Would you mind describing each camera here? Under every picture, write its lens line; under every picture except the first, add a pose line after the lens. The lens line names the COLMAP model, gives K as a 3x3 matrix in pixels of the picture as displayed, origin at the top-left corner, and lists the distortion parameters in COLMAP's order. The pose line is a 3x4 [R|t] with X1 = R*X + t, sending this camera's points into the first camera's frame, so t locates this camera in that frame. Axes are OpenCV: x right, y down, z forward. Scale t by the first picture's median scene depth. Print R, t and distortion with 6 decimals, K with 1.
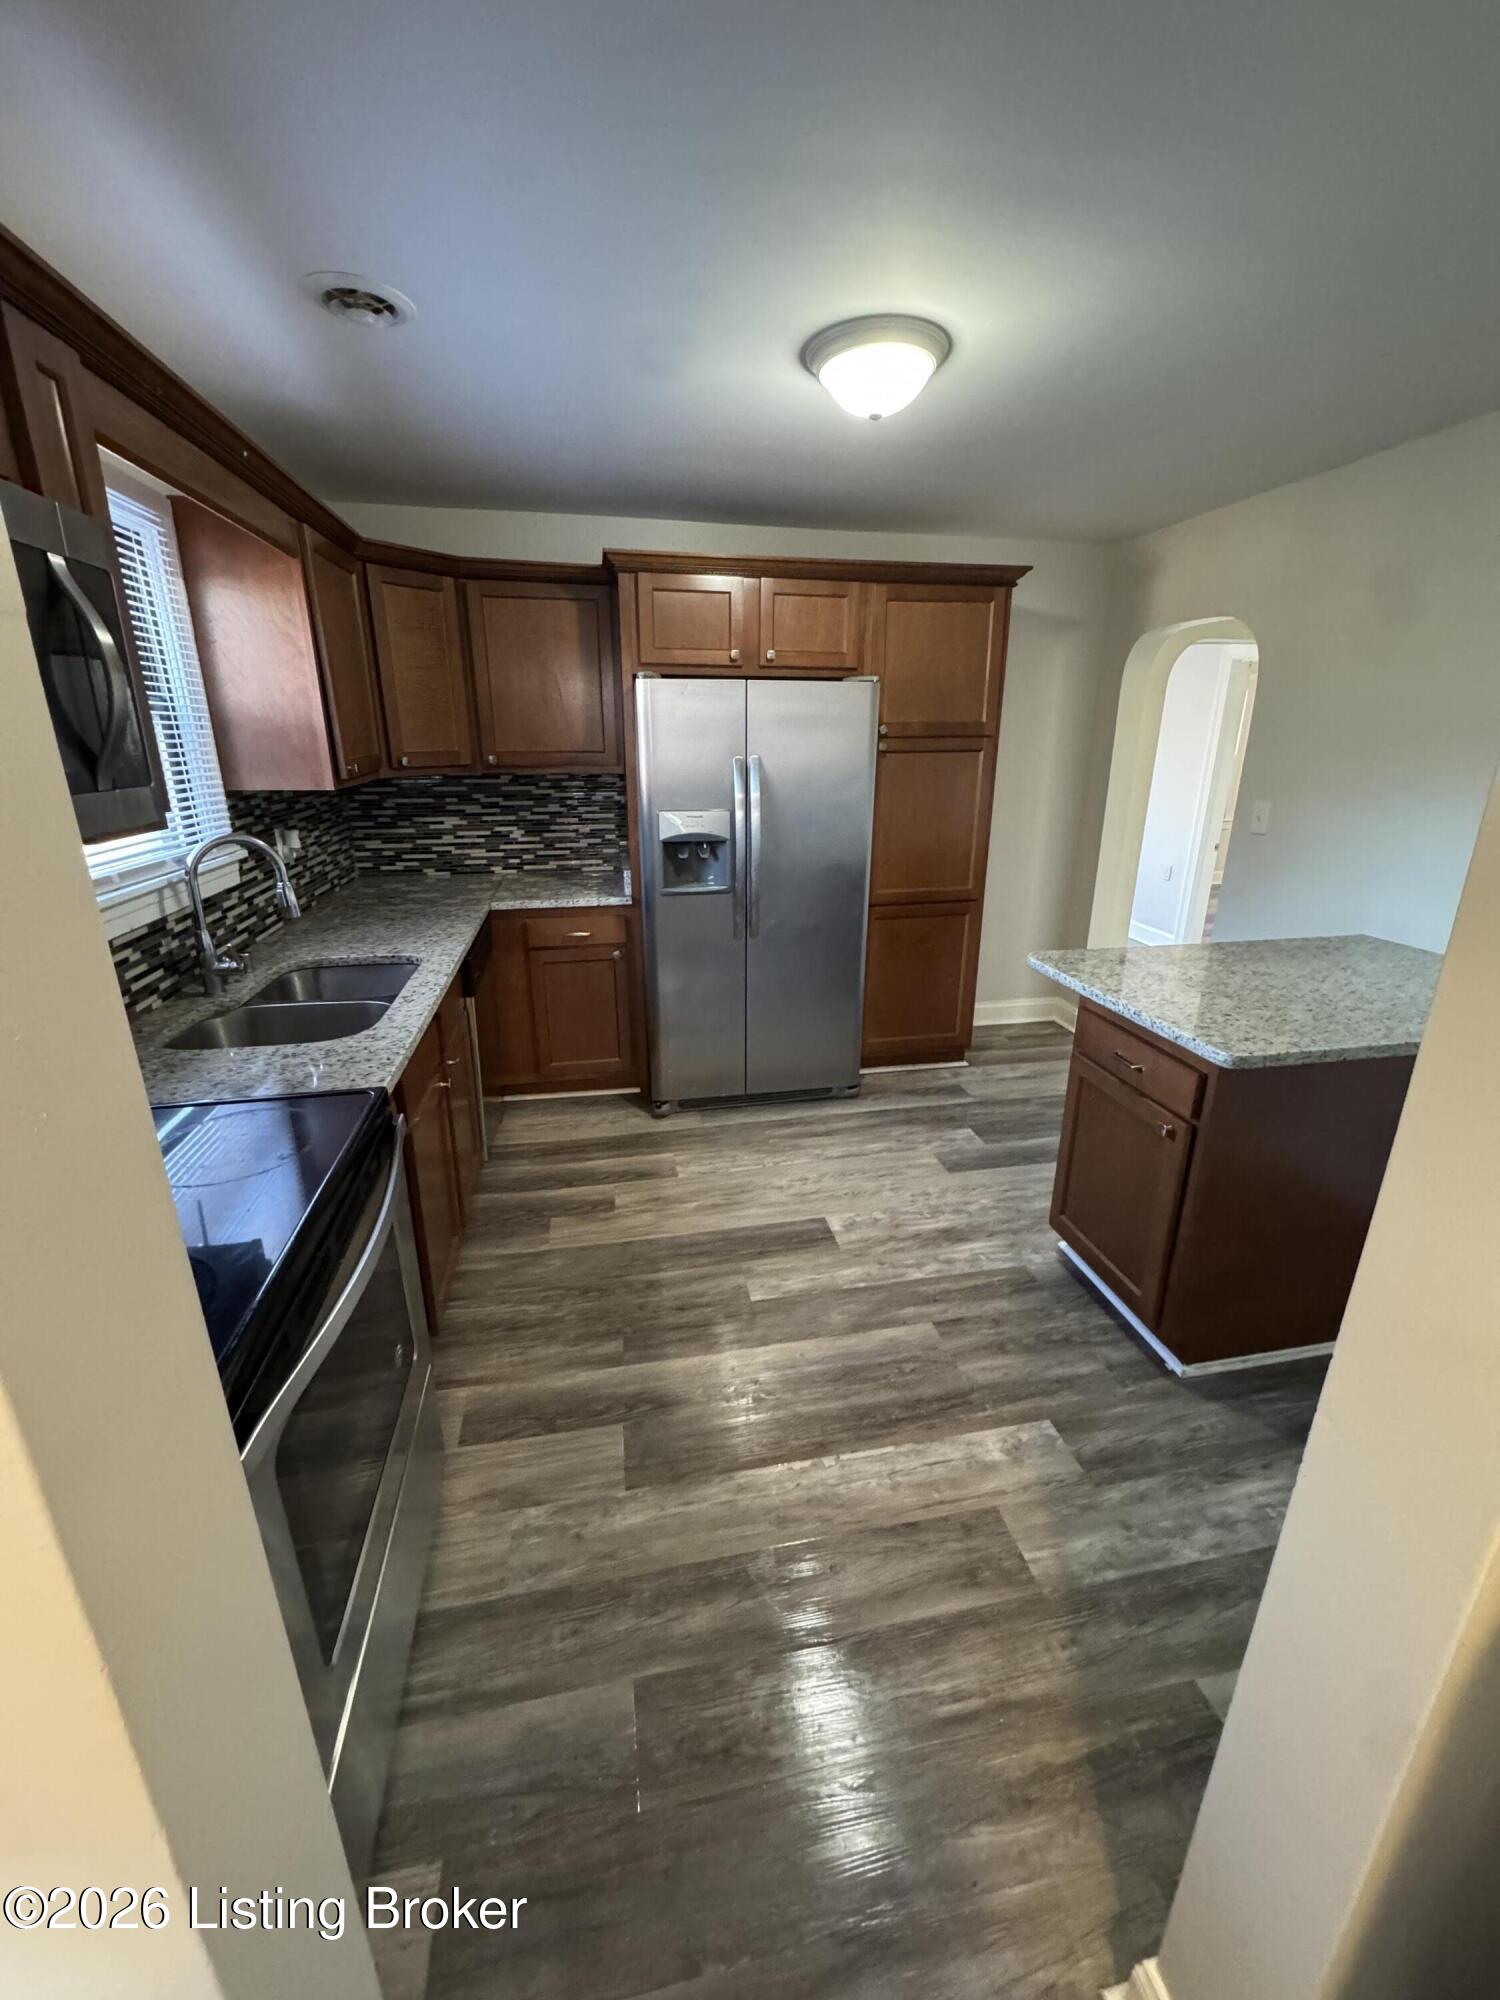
lens RADIAL K [[806.2, 0, 750.0], [0, 806.2, 1000.0], [0, 0, 1]] dist [-0.002515, -0.000033]
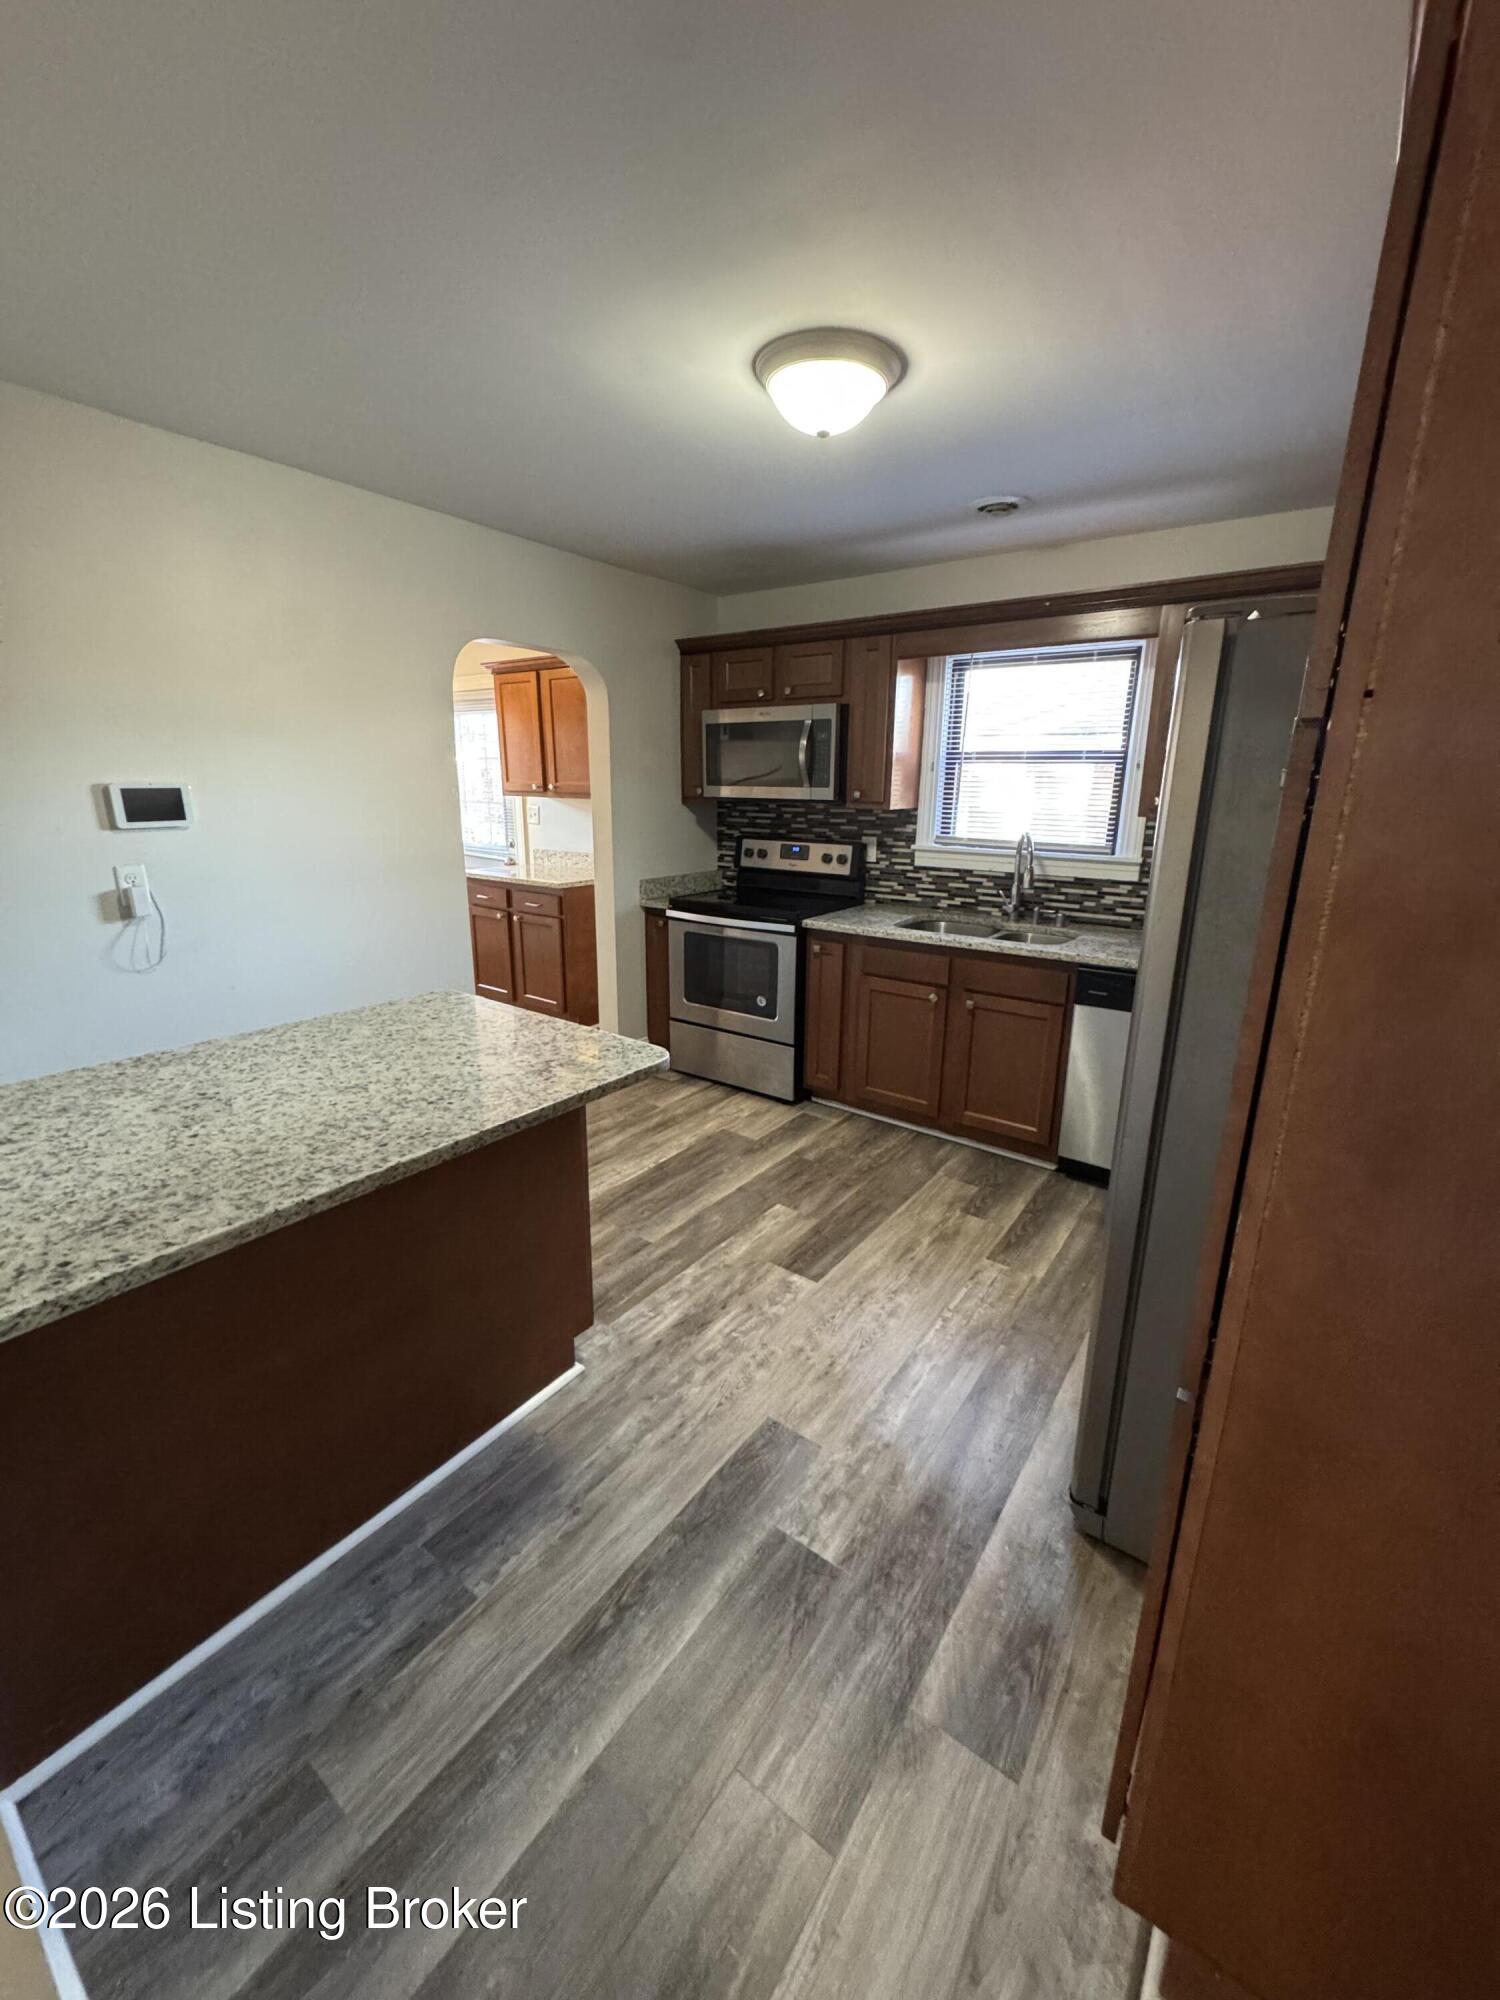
lens RADIAL K [[806.2, 0, 750.0], [0, 806.2, 1000.0], [0, 0, 1]] dist [-0.002515, -0.000033]
pose [[-0.735754, 0.163414, -0.657238, 0.789931], [-0.225835, 0.855709, 0.465575, -0.468143], [0.638486, 0.490976, -0.592687, 1.513463]]
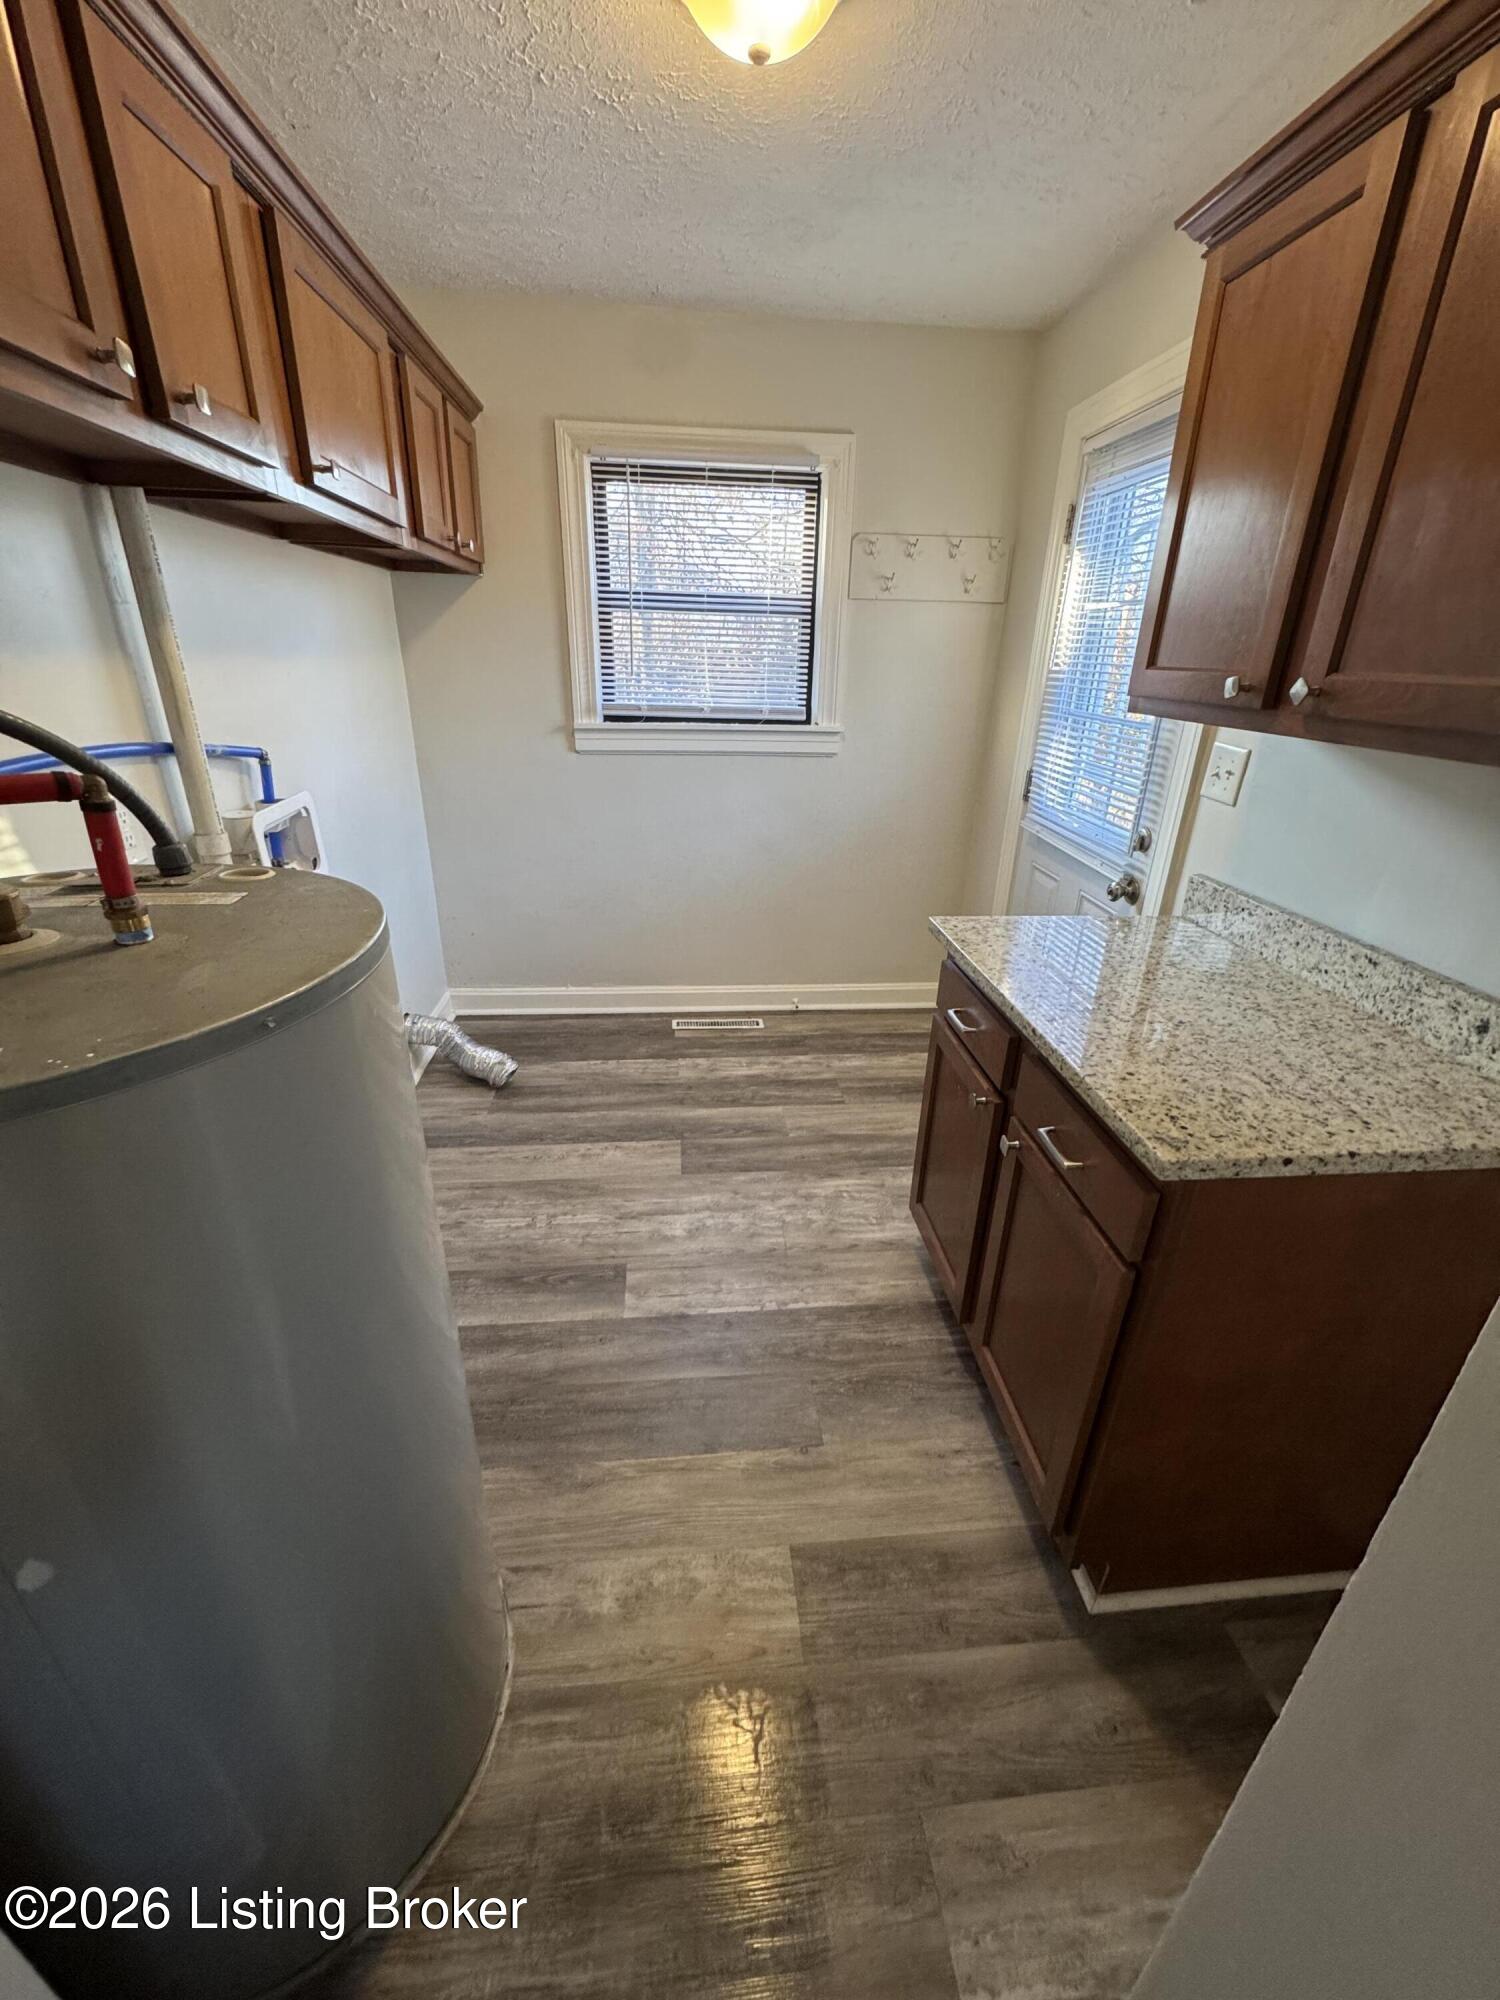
lens RADIAL K [[806.2, 0, 750.0], [0, 806.2, 1000.0], [0, 0, 1]] dist [-0.002515, -0.000033]
pose [[-0.993617, -0.074382, 0.084811, 0.396865], [0.001651, 0.742147, 0.670235, -0.259365], [-0.112796, 0.666097, -0.737287, 0.871596]]
